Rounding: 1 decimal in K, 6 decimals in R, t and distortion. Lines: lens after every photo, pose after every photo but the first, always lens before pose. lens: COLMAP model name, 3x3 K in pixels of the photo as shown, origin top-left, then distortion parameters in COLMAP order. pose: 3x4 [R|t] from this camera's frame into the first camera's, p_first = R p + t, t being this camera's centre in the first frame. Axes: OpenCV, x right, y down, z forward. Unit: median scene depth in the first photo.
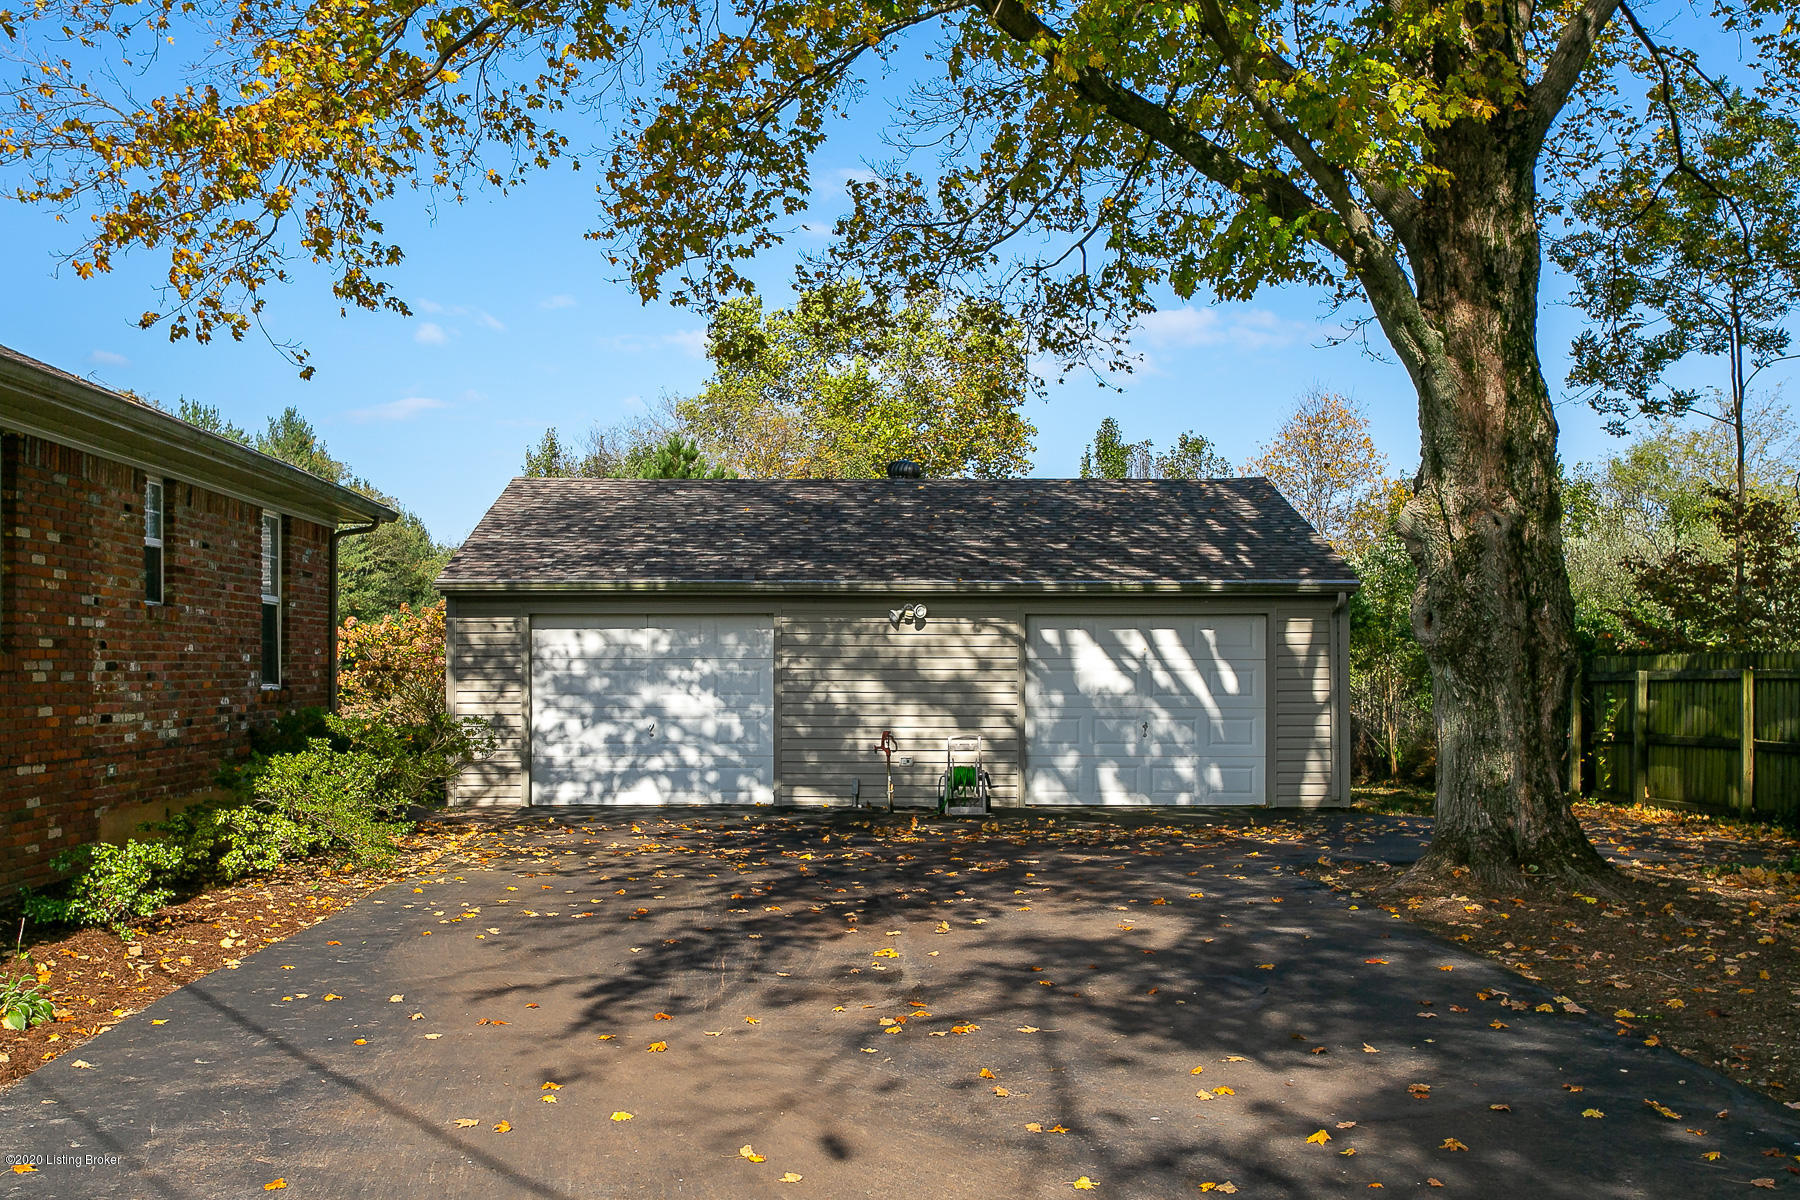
lens RADIAL K [[1769.0, 0, 899.0], [0, 1769.0, 602.4], [0, 0, 1]] dist [-0.000860, 0.000000]
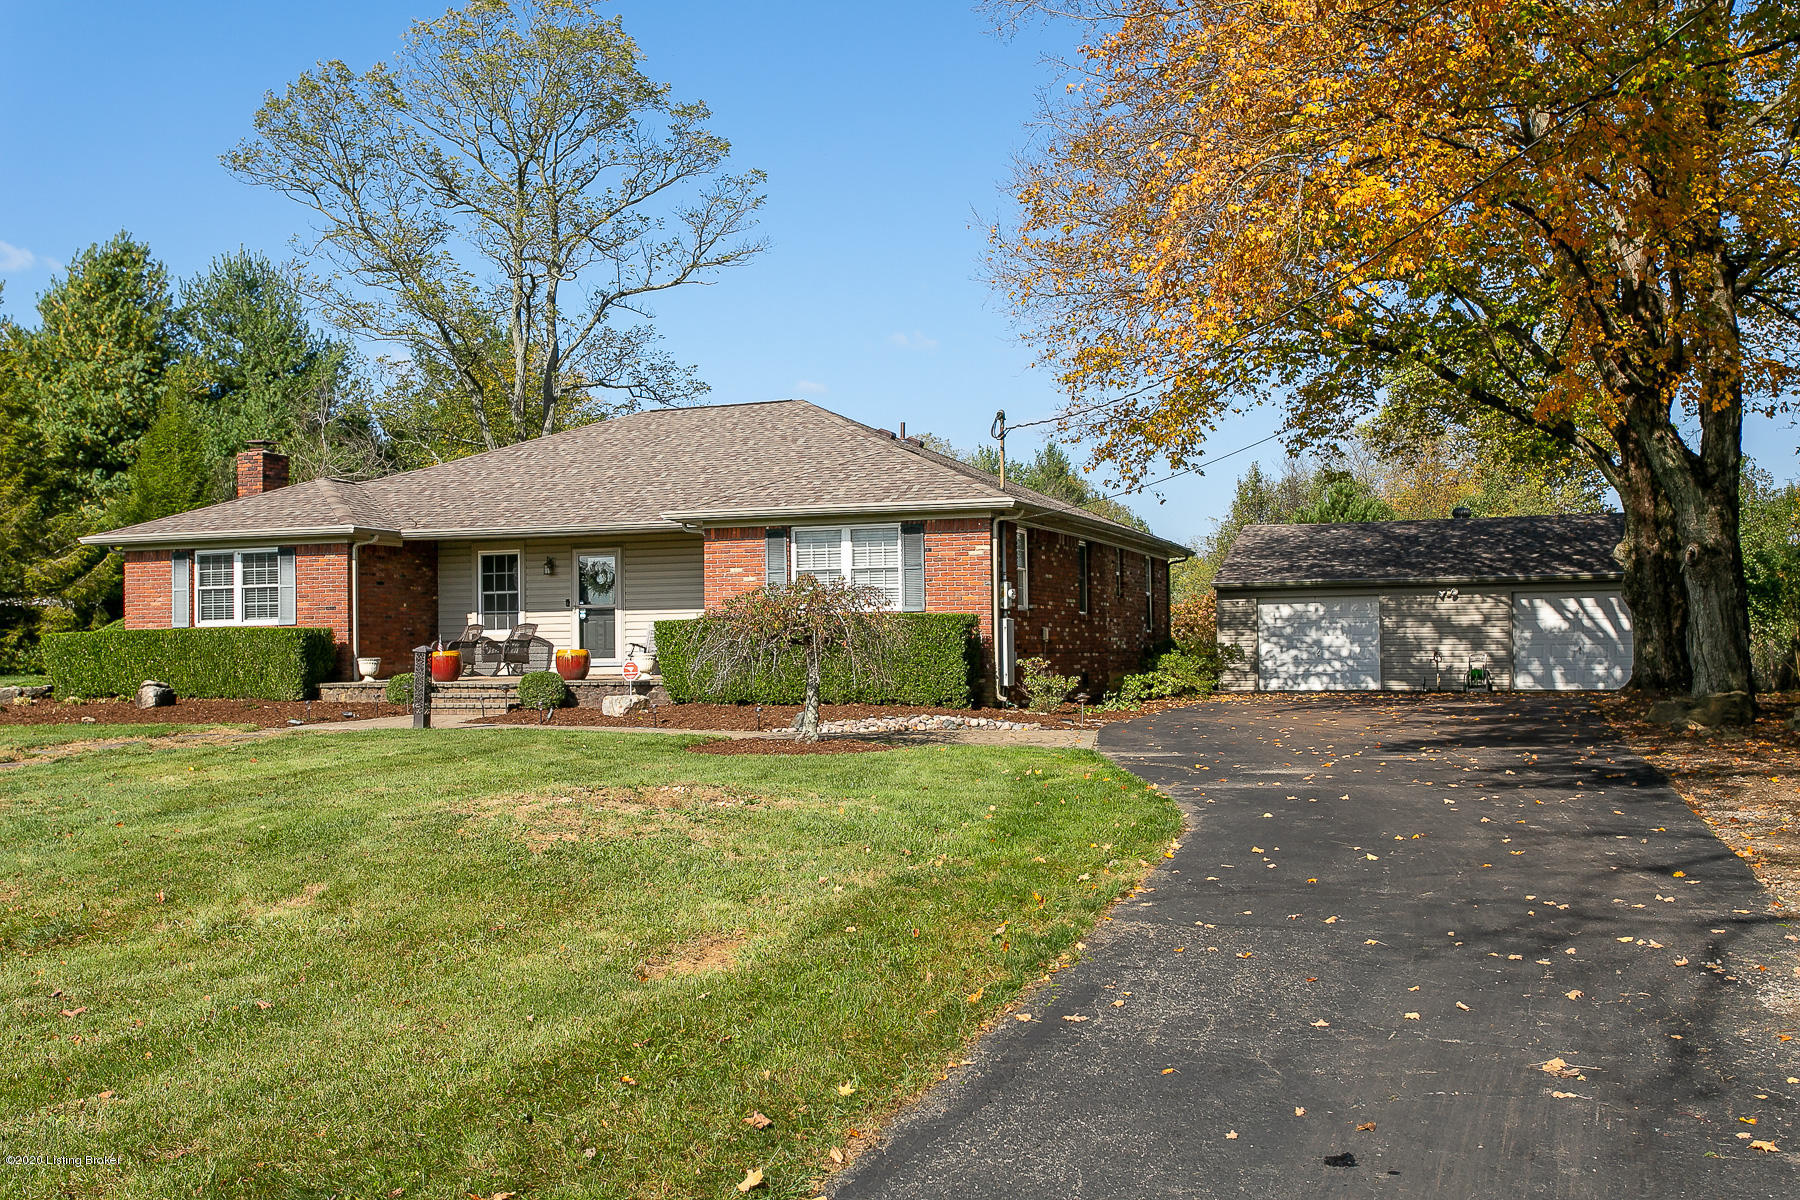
lens RADIAL K [[1885.0, 0, 871.1], [0, 1885.0, 664.5], [0, 0, 1]] dist [0.102584, 0.000000]
pose [[0.924838, -0.007727, -0.380283, 0.219034], [0.024262, 0.998956, 0.038706, -0.011783], [0.379587, -0.045024, 0.924060, -1.227596]]
